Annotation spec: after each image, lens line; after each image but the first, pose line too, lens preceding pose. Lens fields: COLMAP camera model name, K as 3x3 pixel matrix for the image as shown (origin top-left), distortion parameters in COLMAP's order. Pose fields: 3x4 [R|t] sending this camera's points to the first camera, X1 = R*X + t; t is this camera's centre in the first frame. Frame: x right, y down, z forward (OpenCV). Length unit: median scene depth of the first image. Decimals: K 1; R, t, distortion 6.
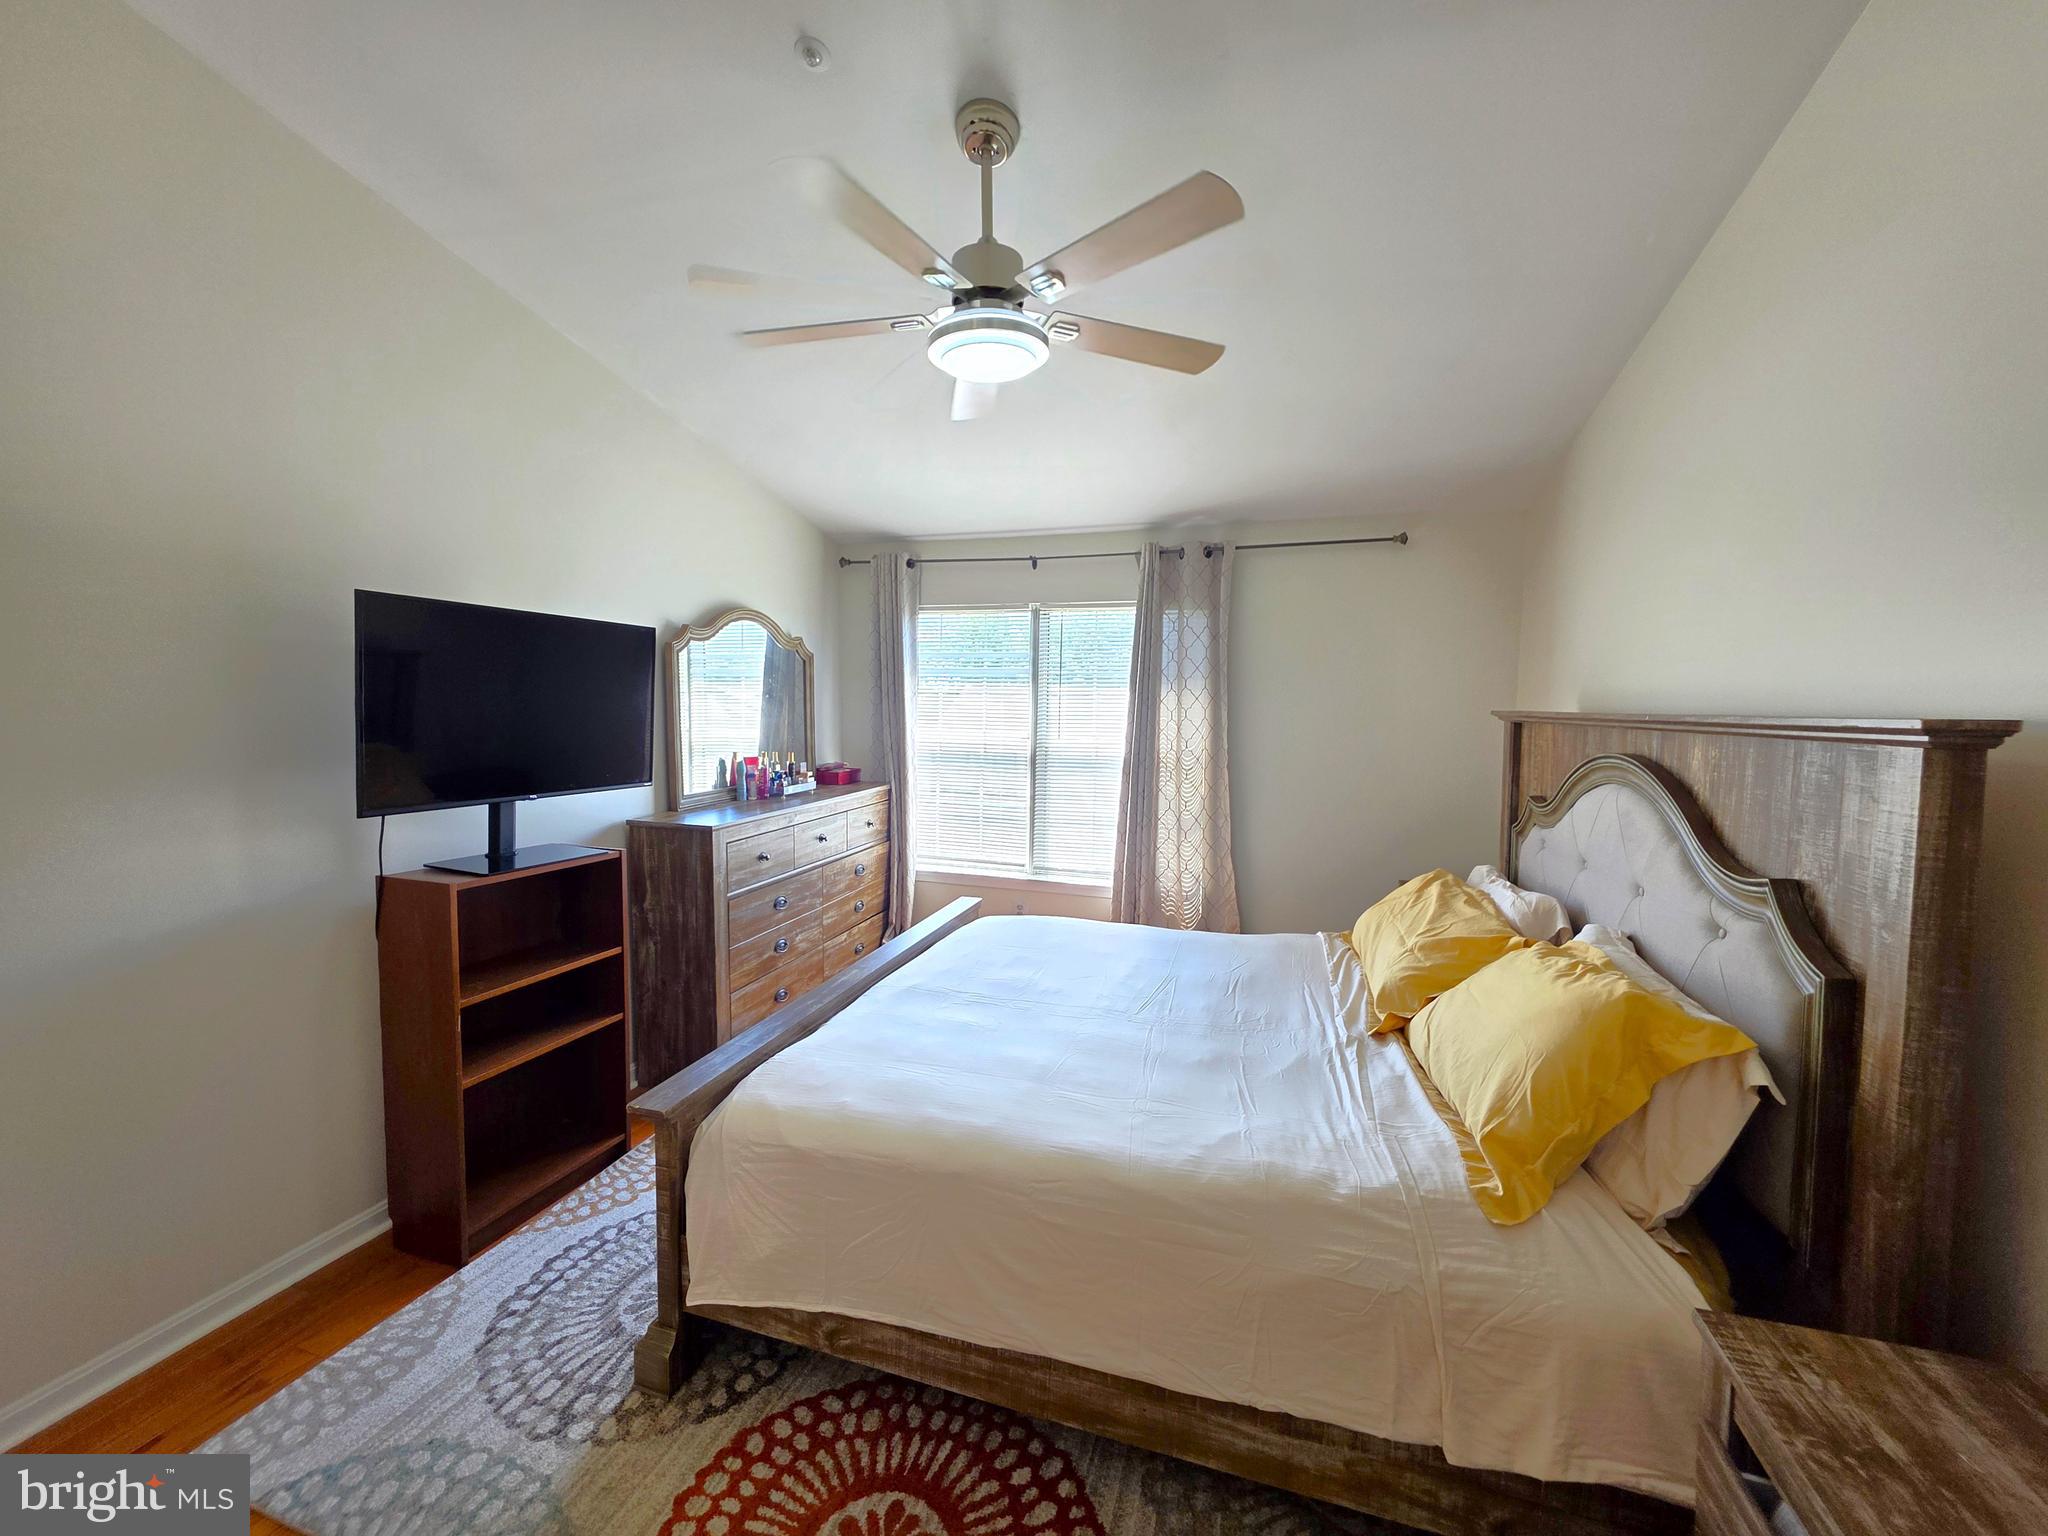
lens RADIAL K [[818.6, 0, 1010.6], [0, 818.6, 763.1], [0, 0, 1]] dist [-0.001027, -0.000050]
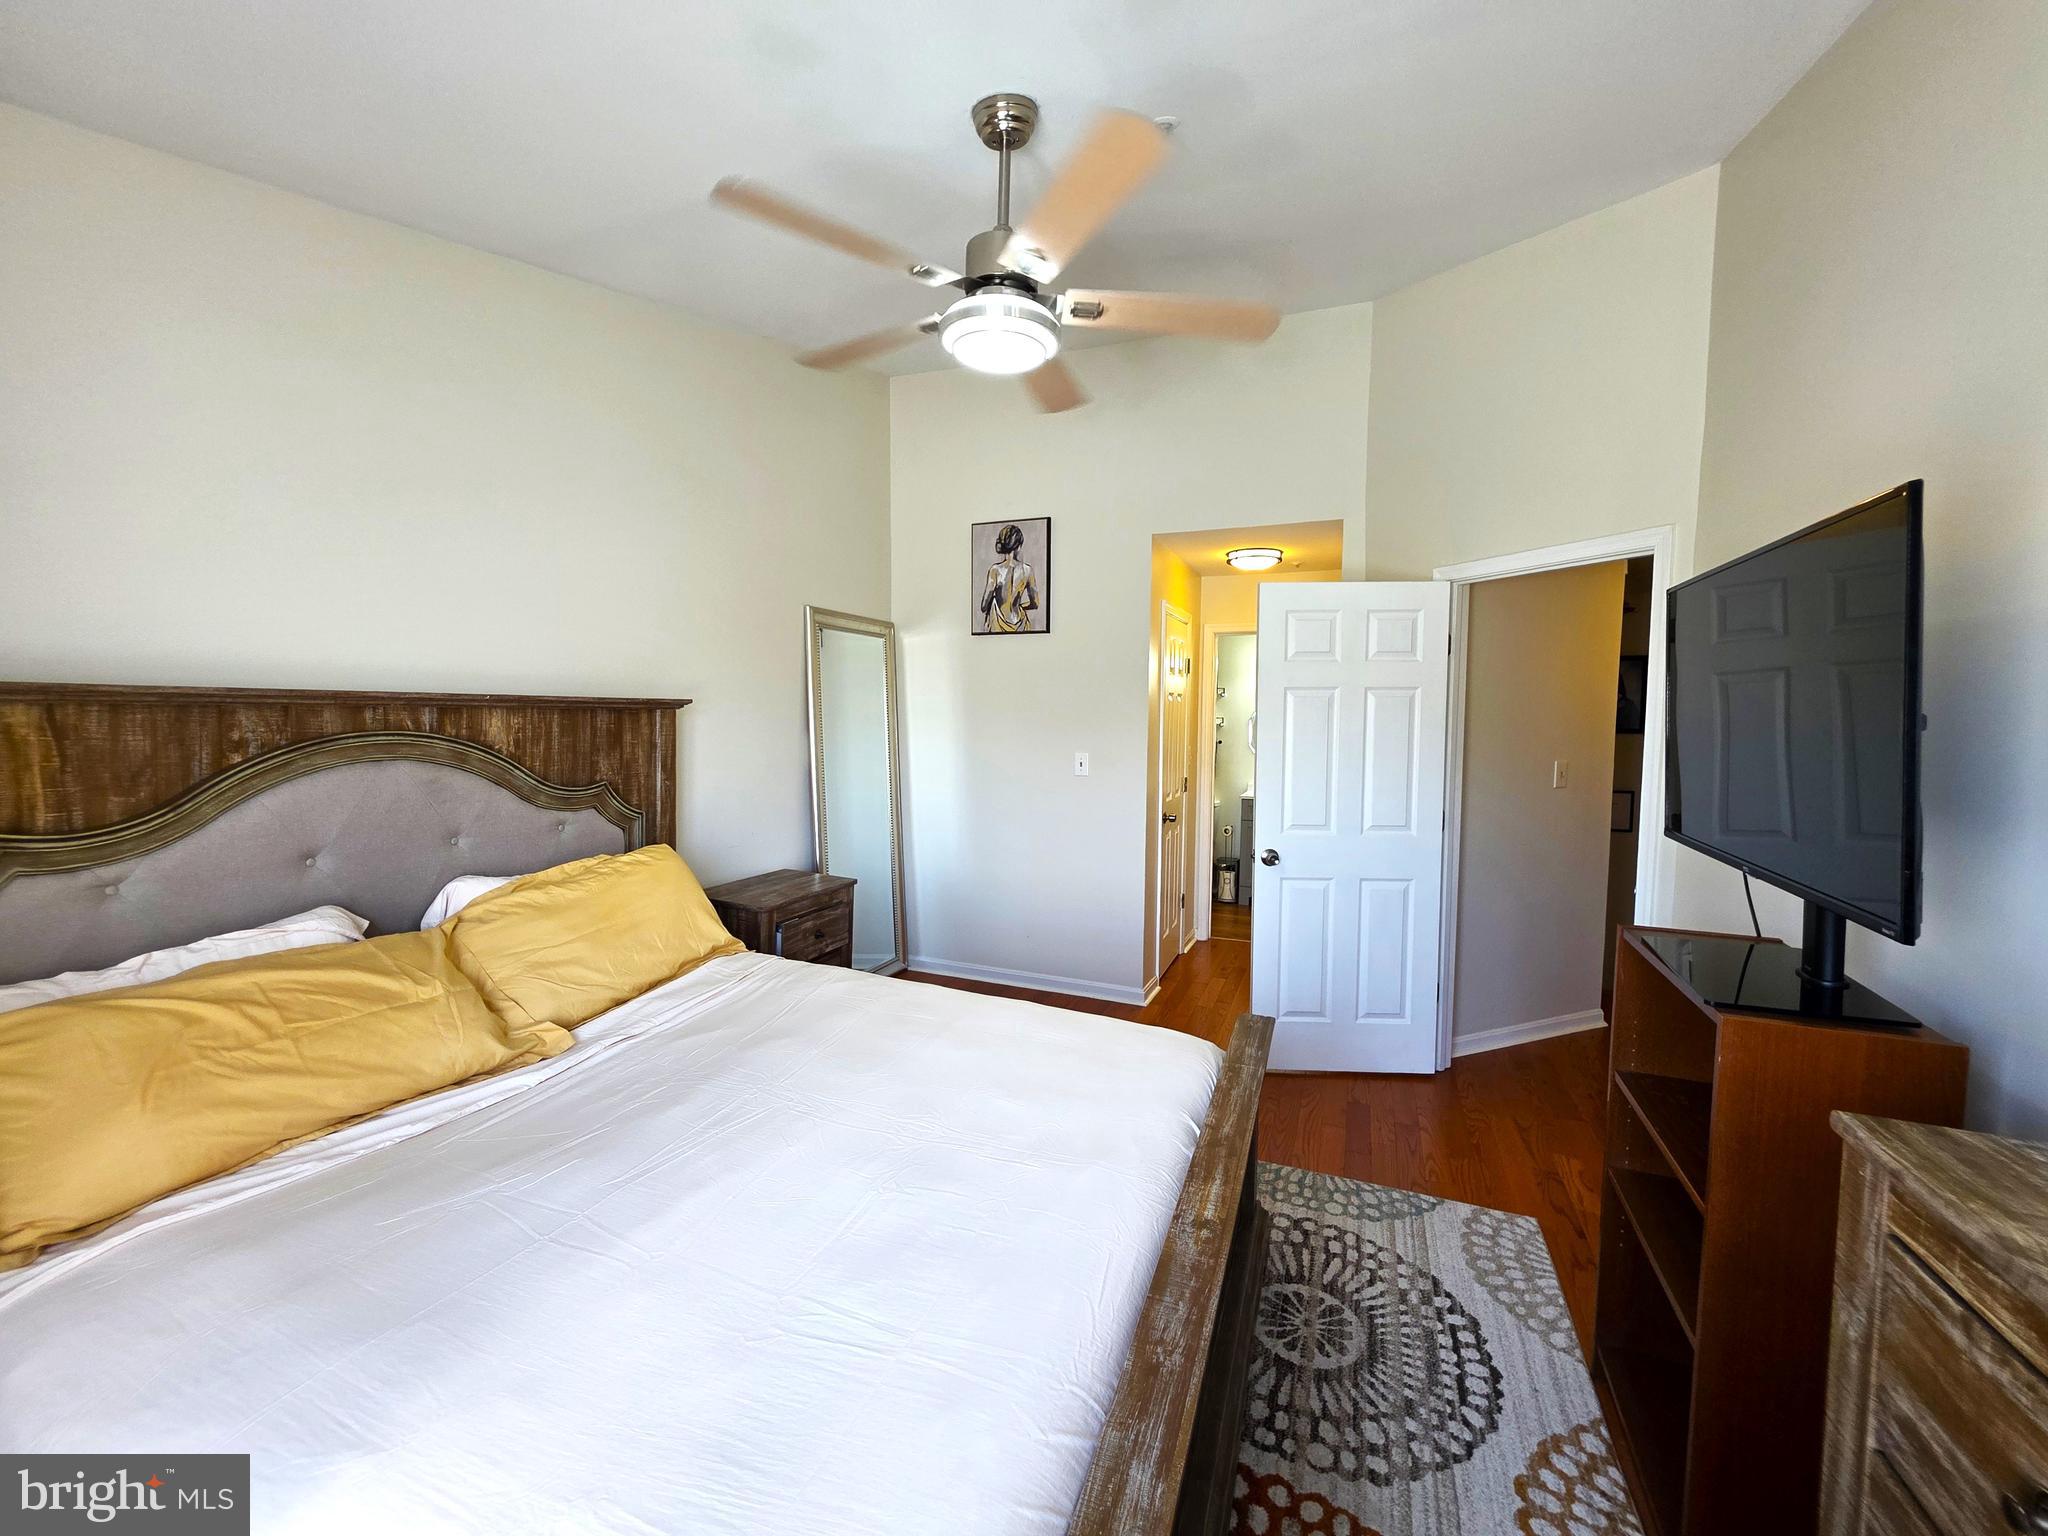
lens RADIAL K [[818.6, 0, 1010.6], [0, 818.6, 763.1], [0, 0, 1]] dist [-0.001027, -0.000050]
pose [[-0.996073, -0.030651, 0.083055, -0.133002], [-0.019230, 0.990662, 0.134975, -0.128060], [-0.086416, 0.132848, -0.987362, 2.008645]]
